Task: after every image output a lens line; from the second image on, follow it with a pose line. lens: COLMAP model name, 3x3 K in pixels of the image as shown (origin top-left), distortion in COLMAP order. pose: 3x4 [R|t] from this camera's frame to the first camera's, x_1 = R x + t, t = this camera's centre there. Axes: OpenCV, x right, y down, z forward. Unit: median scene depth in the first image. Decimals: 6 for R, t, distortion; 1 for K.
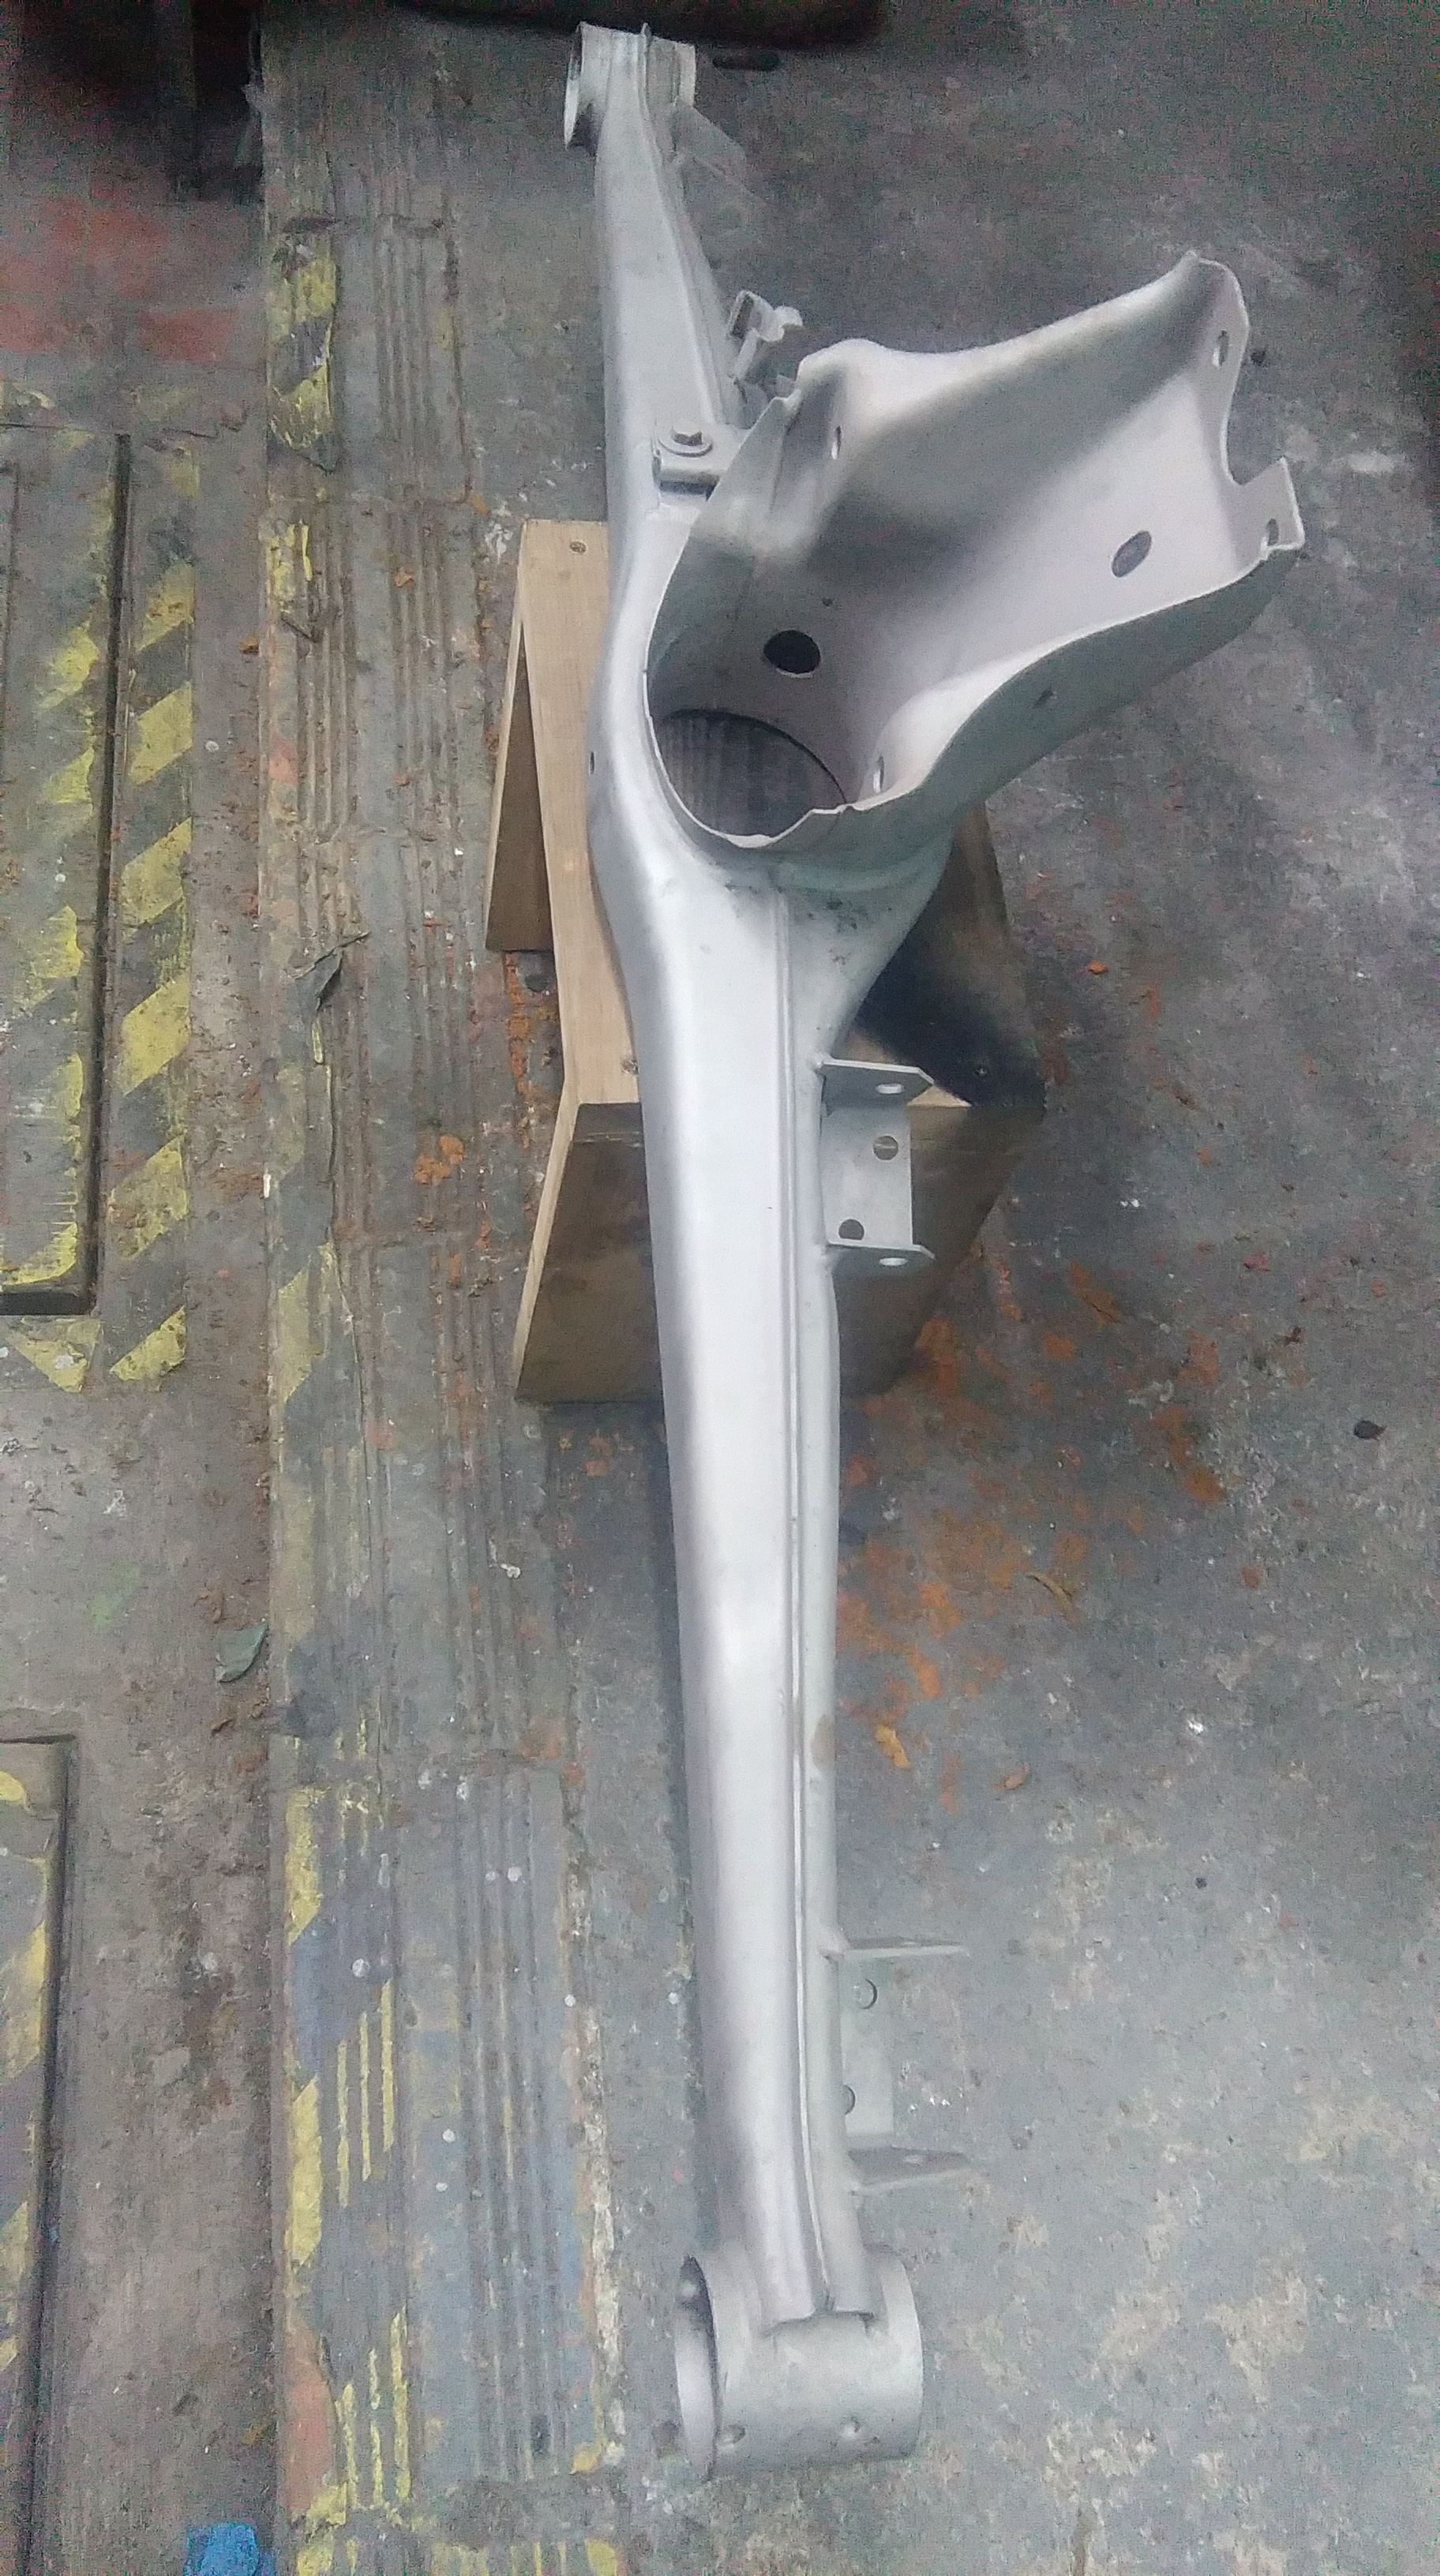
lens RADIAL K [[1980.1, 0, 720.0], [0, 1980.1, 1288.0], [0, 0, 1]] dist [-0.004168, 0.002541]
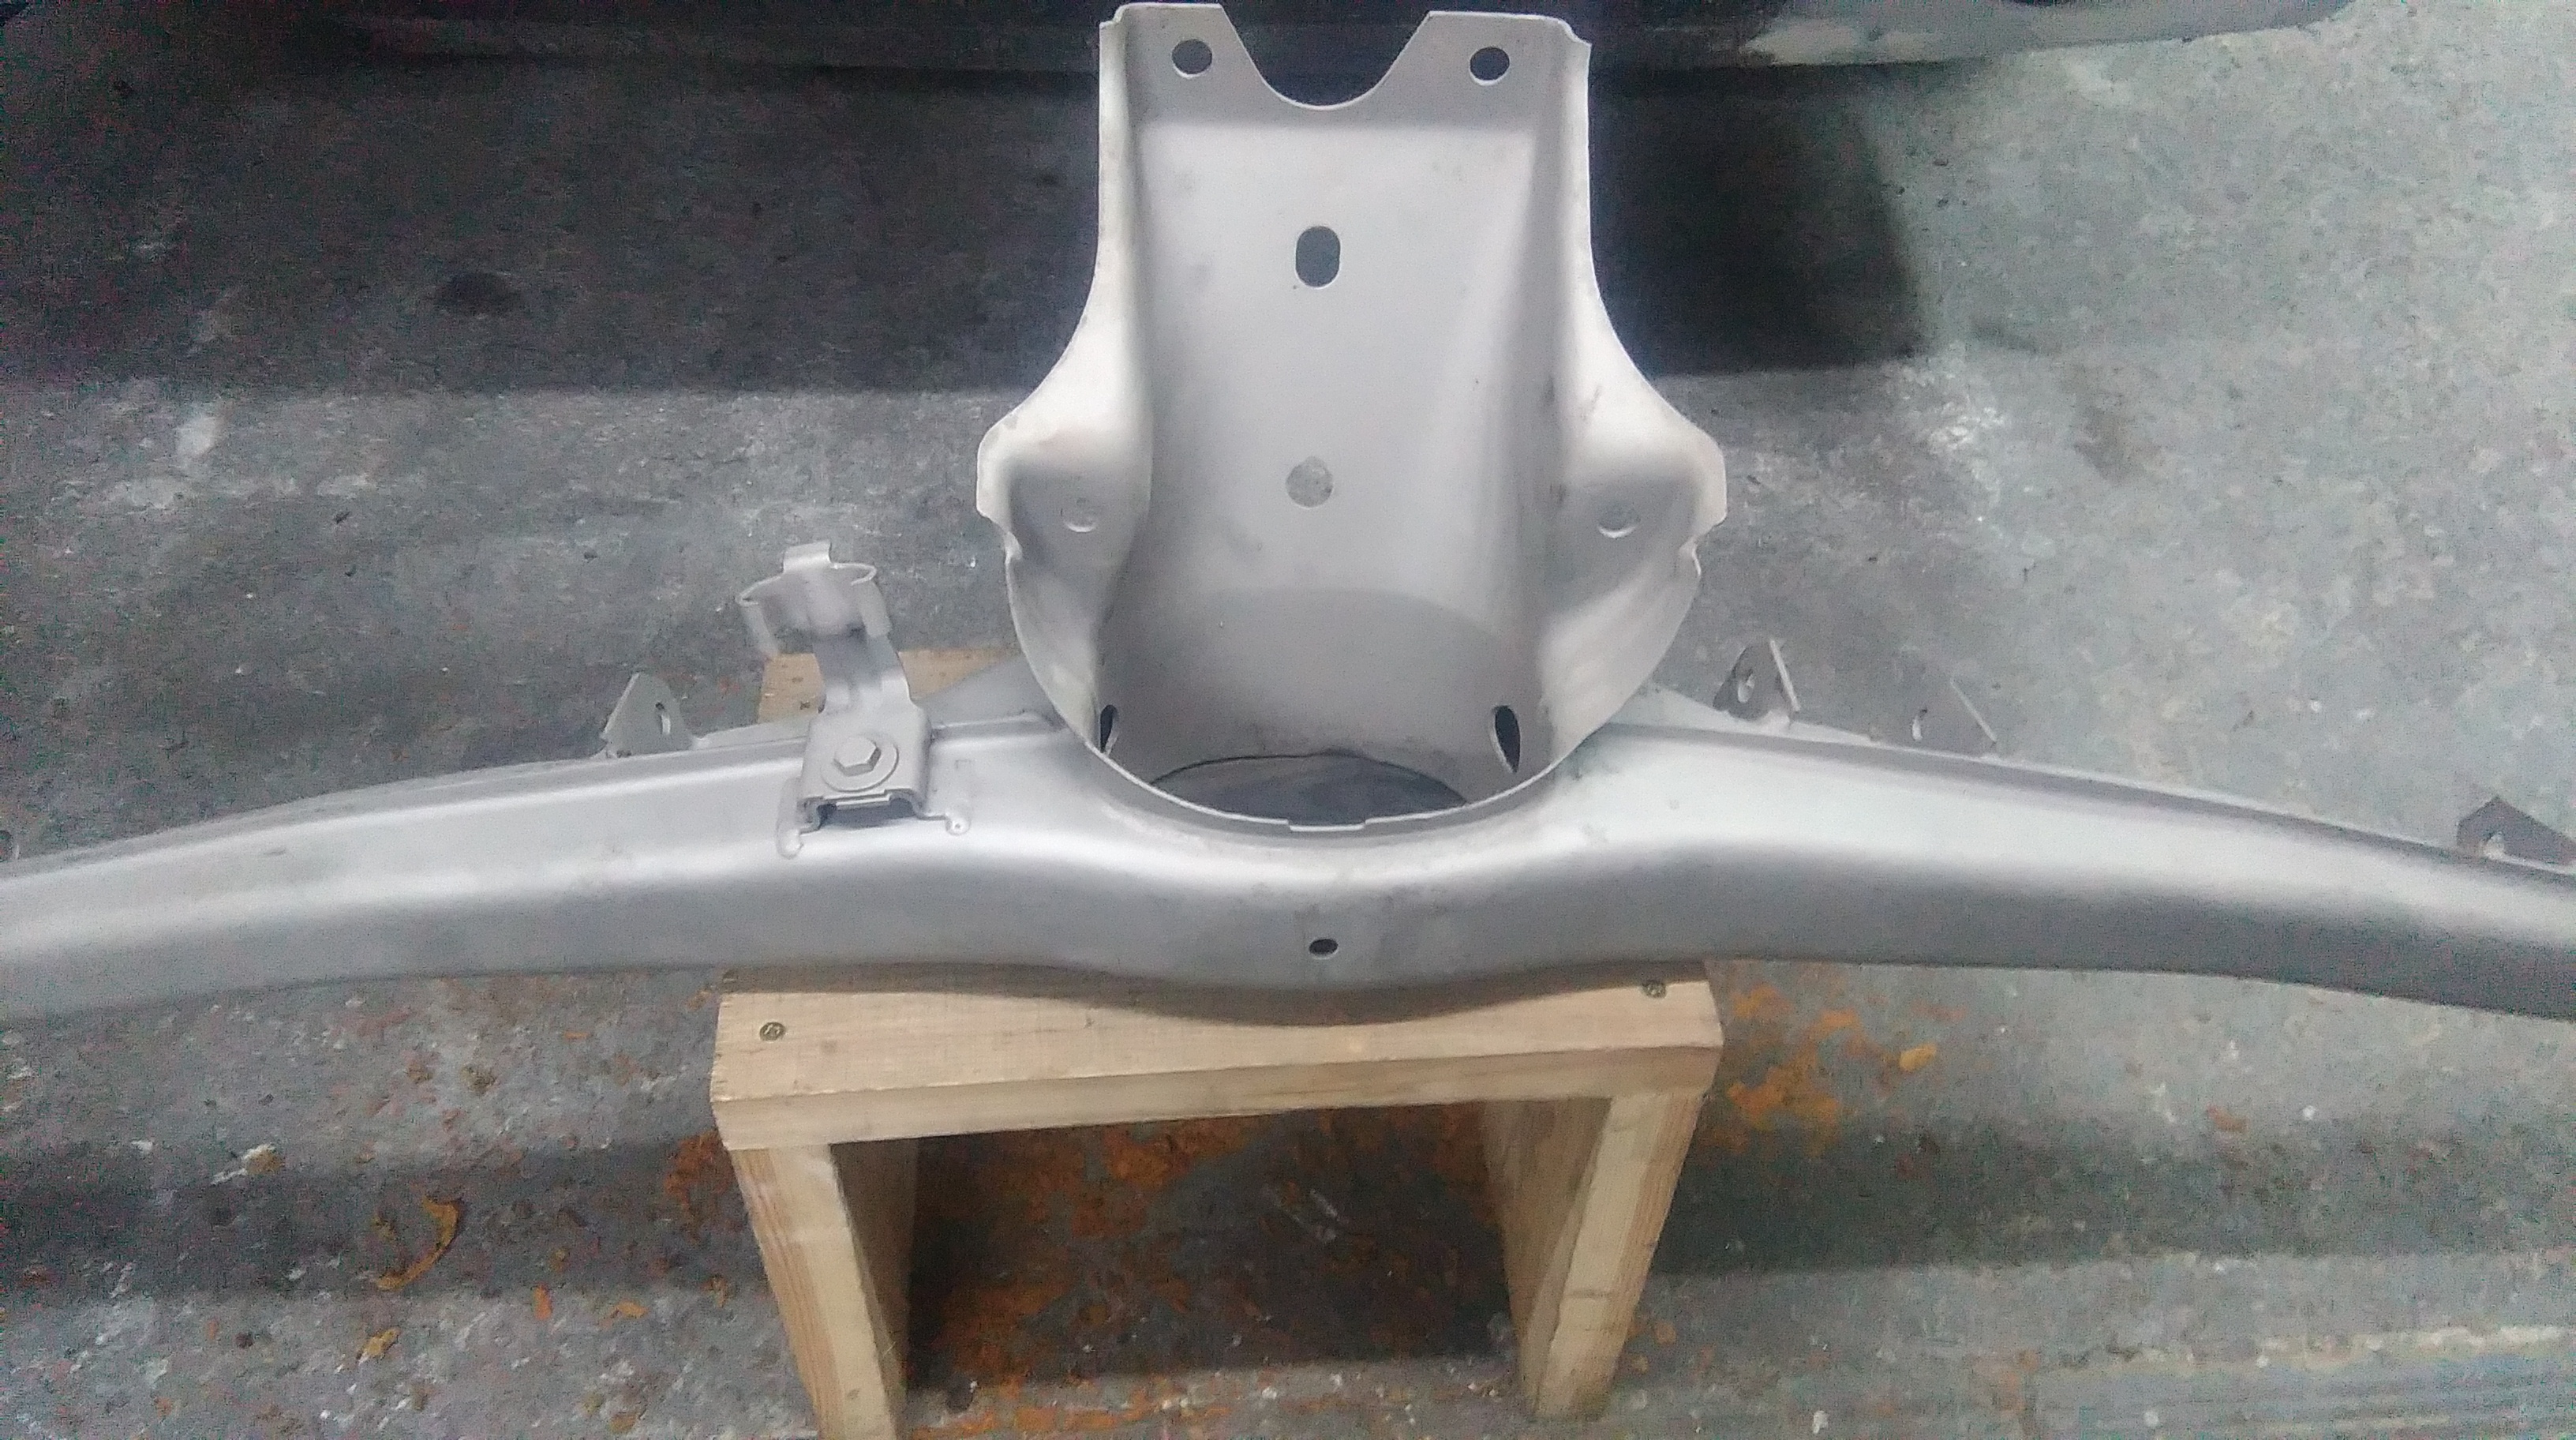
lens RADIAL K [[1980.1, 0, 1288.0], [0, 1980.1, 720.0], [0, 0, 1]] dist [-0.004168, 0.002541]
pose [[0.036580, -0.828798, 0.558351, -0.333832], [0.861899, 0.308935, 0.402106, -0.487665], [-0.505759, 0.466534, 0.725641, 0.335145]]
